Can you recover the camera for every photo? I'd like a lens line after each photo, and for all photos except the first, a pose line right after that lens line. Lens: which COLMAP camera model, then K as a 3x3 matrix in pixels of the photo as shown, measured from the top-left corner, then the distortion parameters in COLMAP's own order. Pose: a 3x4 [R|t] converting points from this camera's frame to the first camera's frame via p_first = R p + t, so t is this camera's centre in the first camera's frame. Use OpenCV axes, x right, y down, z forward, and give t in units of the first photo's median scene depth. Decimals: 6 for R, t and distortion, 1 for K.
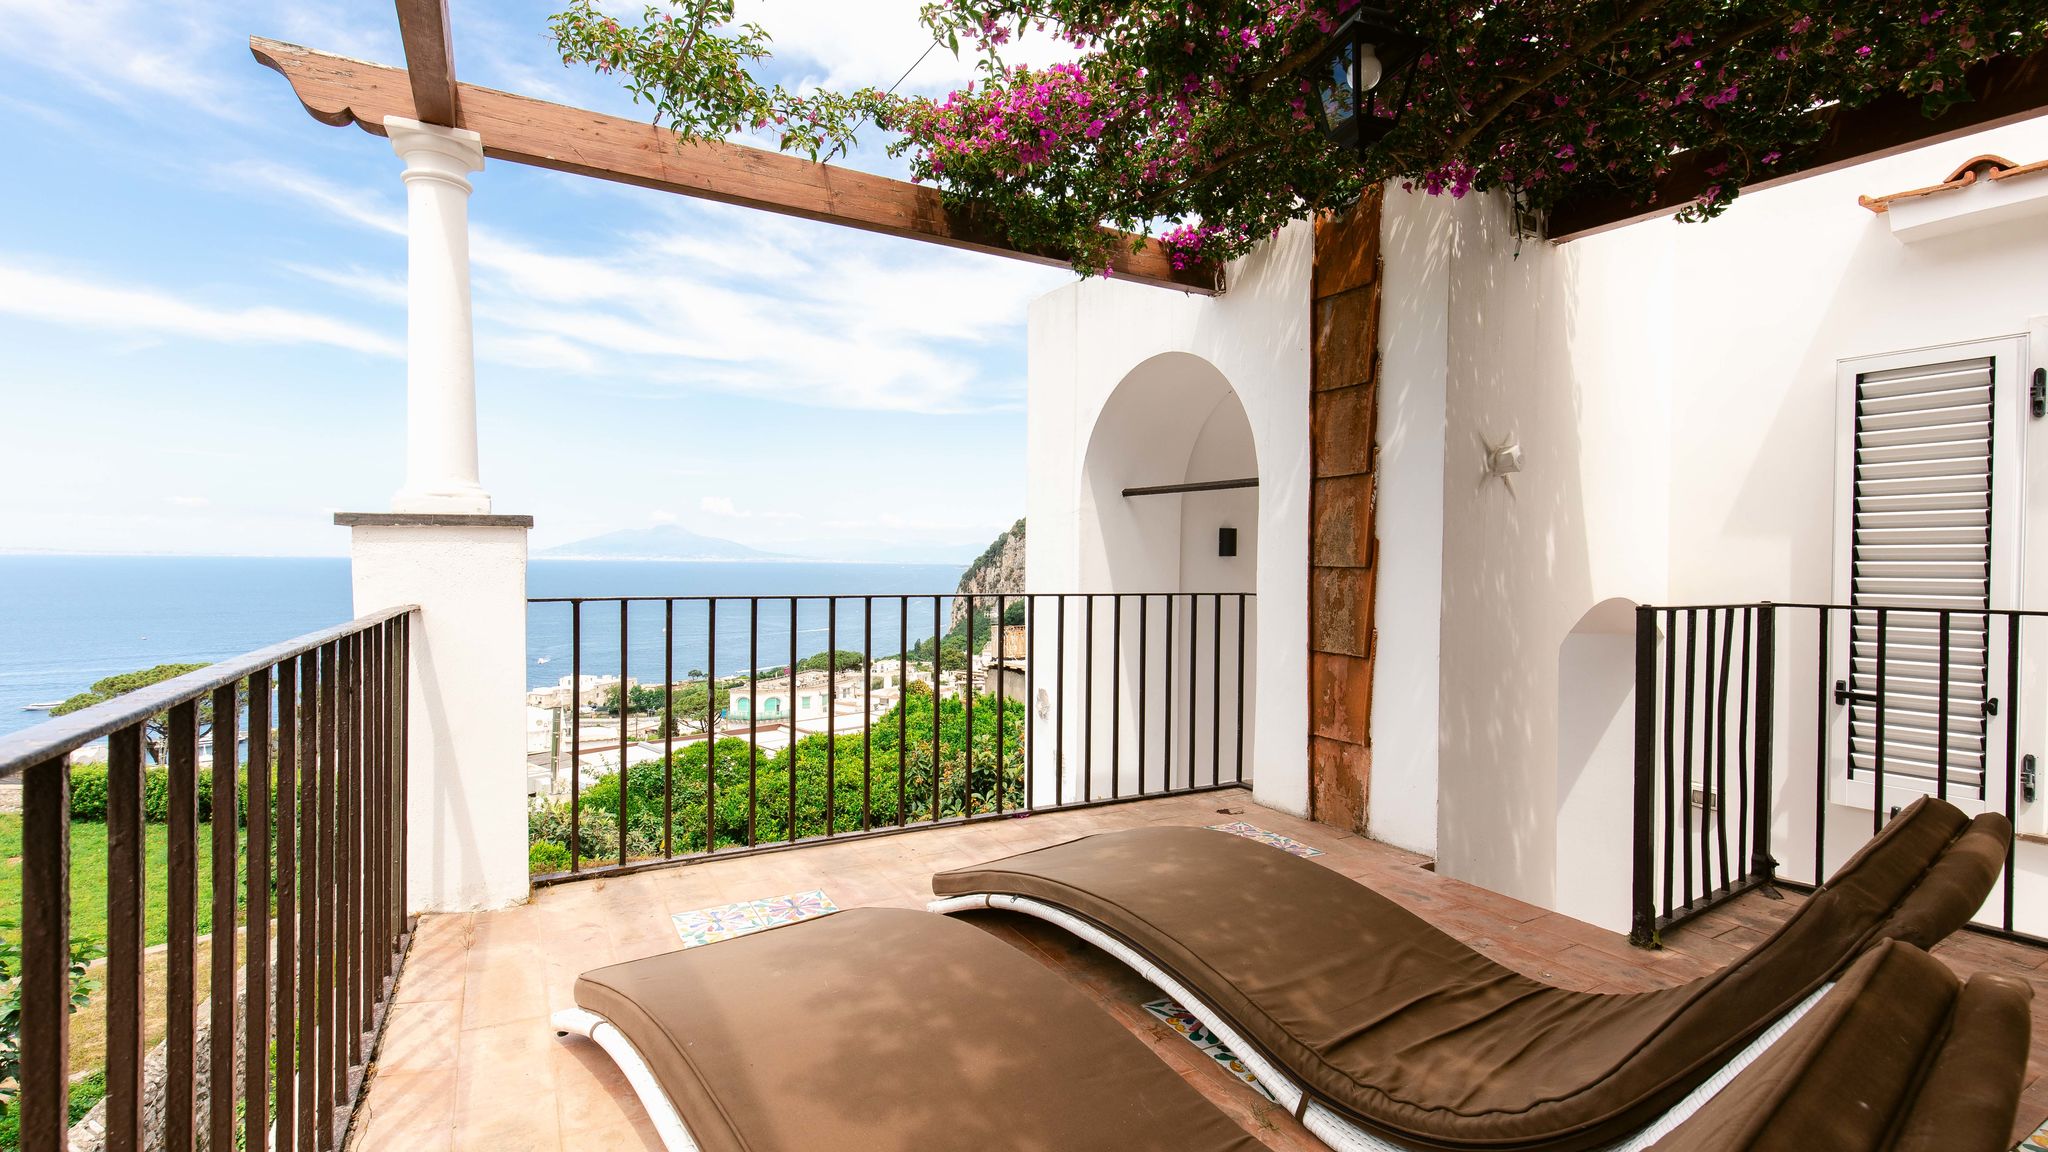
lens RADIAL K [[932.9, 0, 998.0], [0, 932.9, 571.9], [0, 0, 1]] dist [0.000534, 0.000042]
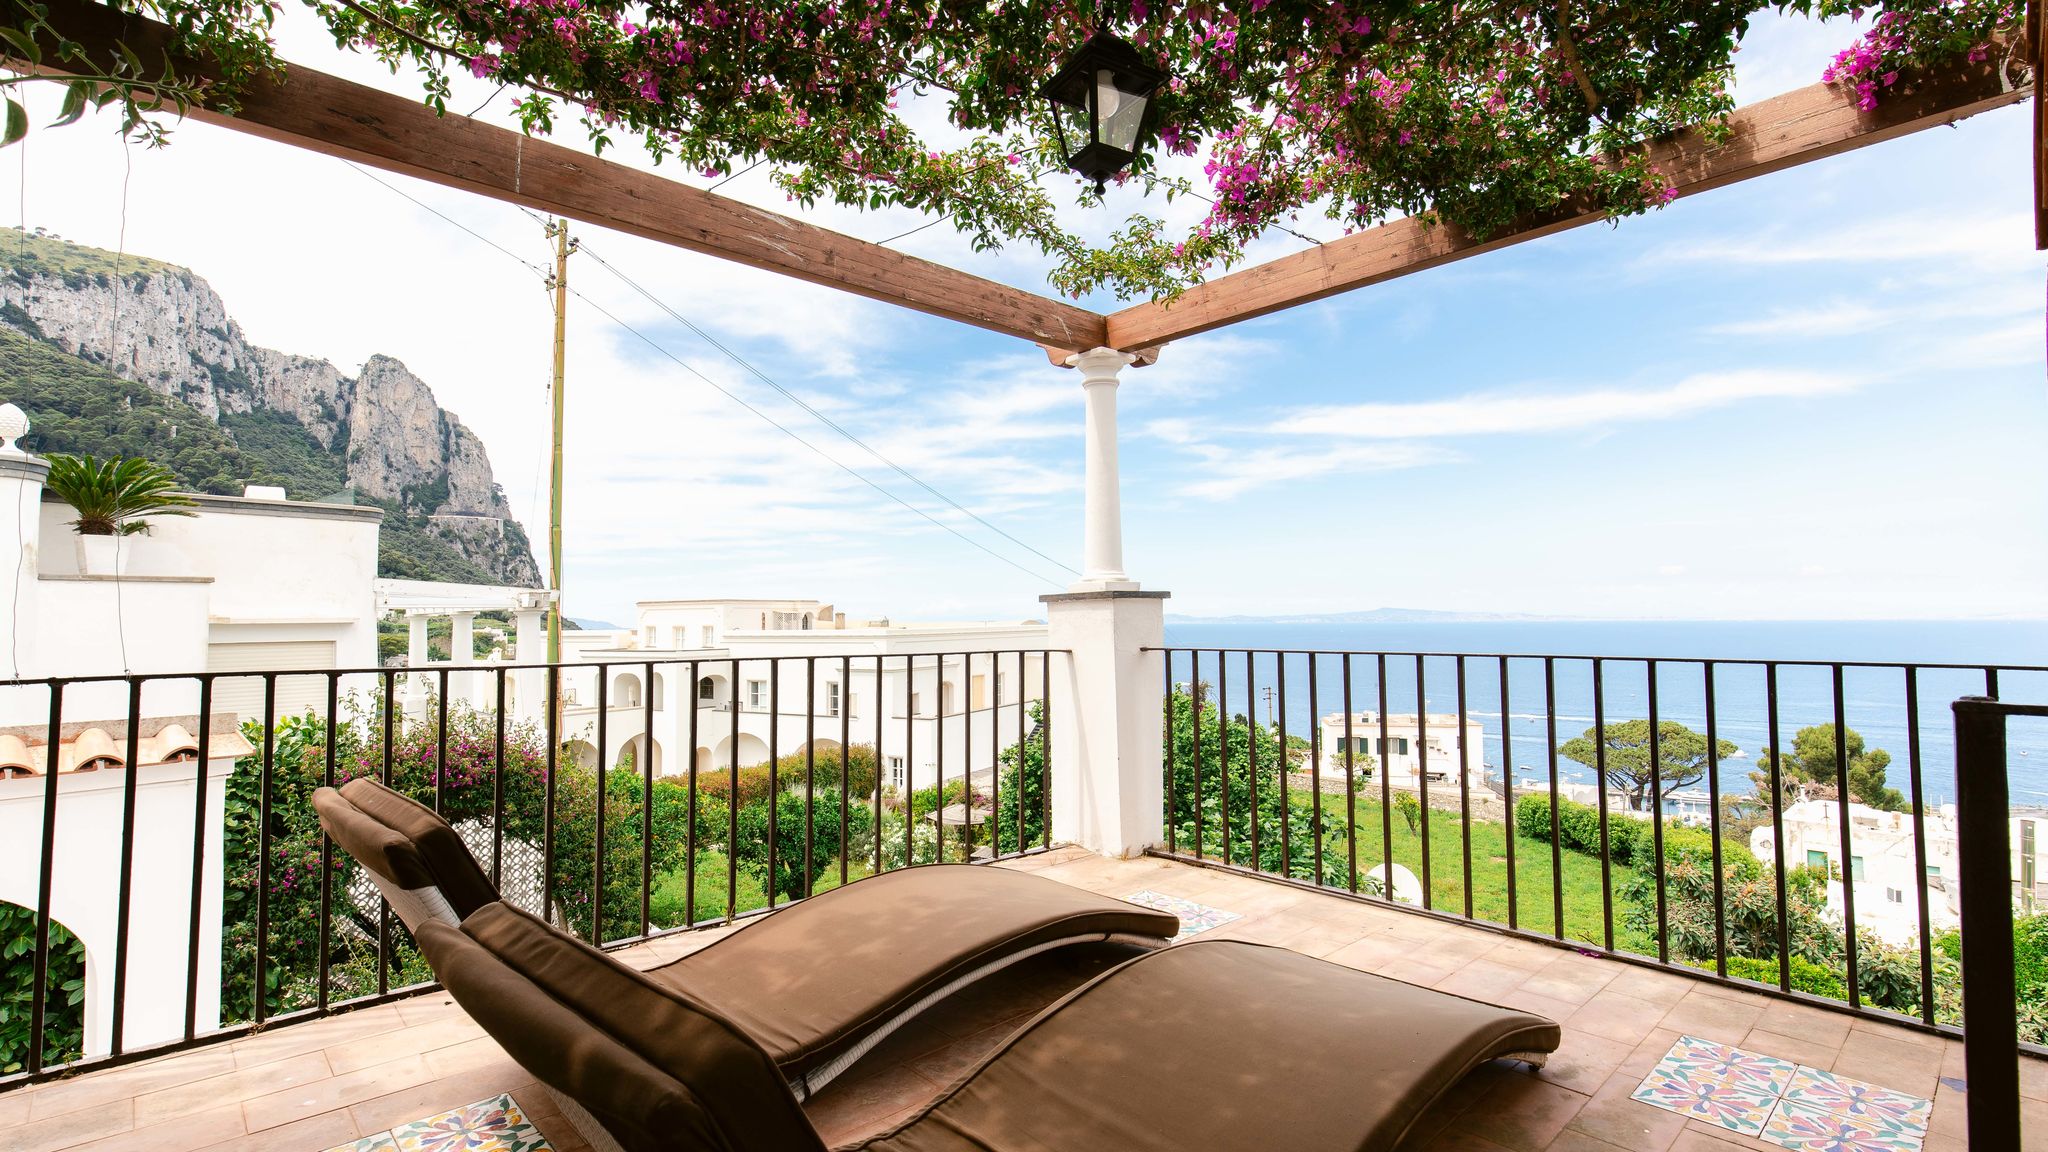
lens RADIAL K [[932.9, 0, 998.0], [0, 932.9, 571.9], [0, 0, 1]] dist [0.000534, 0.000042]
pose [[0.227526, -0.062831, -0.971743, 0.759690], [-0.000364, 0.997911, -0.064608, 0.004740], [0.973772, 0.015054, 0.227028, 0.413281]]
